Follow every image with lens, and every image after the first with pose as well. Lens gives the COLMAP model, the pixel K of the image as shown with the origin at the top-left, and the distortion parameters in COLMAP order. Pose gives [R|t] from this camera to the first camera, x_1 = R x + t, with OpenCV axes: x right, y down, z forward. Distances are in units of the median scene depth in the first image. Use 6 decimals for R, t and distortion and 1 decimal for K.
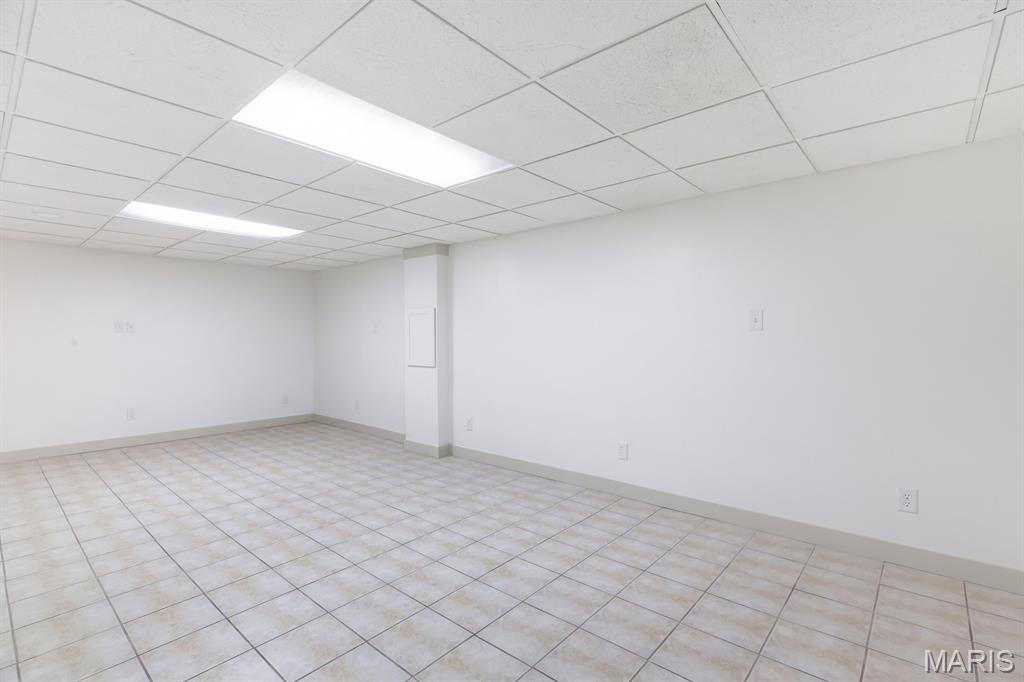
lens RADIAL K [[462.7, 0, 520.6], [0, 462.7, 344.2], [0, 0, 1]] dist [0.008574, 0.000111]
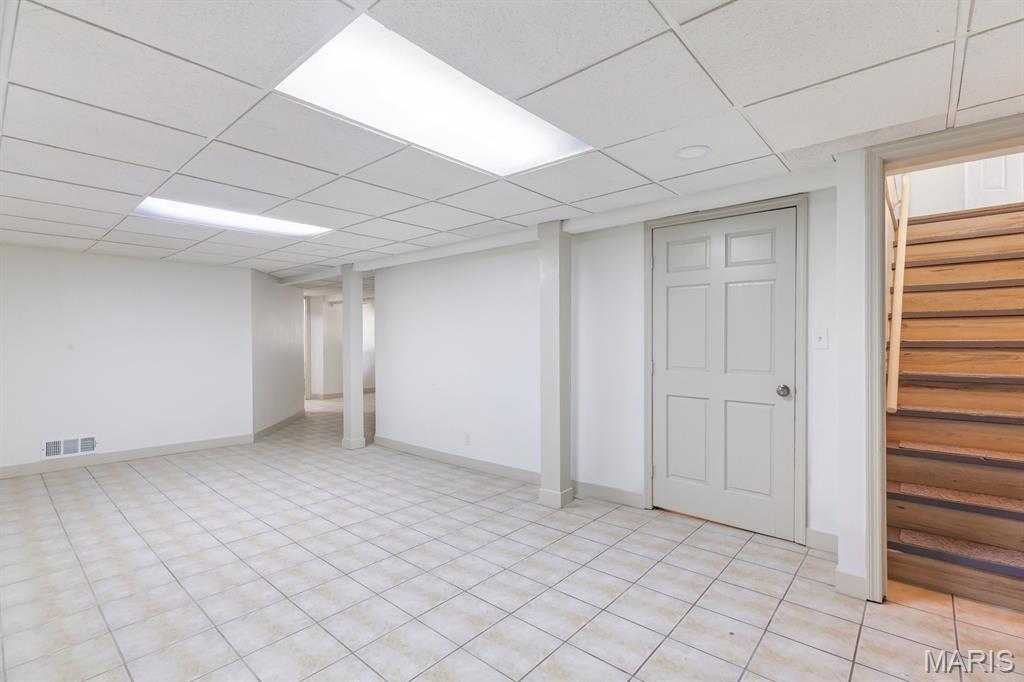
lens RADIAL K [[462.7, 0, 505.6], [0, 462.7, 340.1], [0, 0, 1]] dist [0.008574, 0.000111]
pose [[0.999792, 0.011026, -0.017176, -0.116293], [-0.011507, 0.999538, -0.028146, -0.000003], [0.016858, 0.028337, 0.999456, 0.099924]]
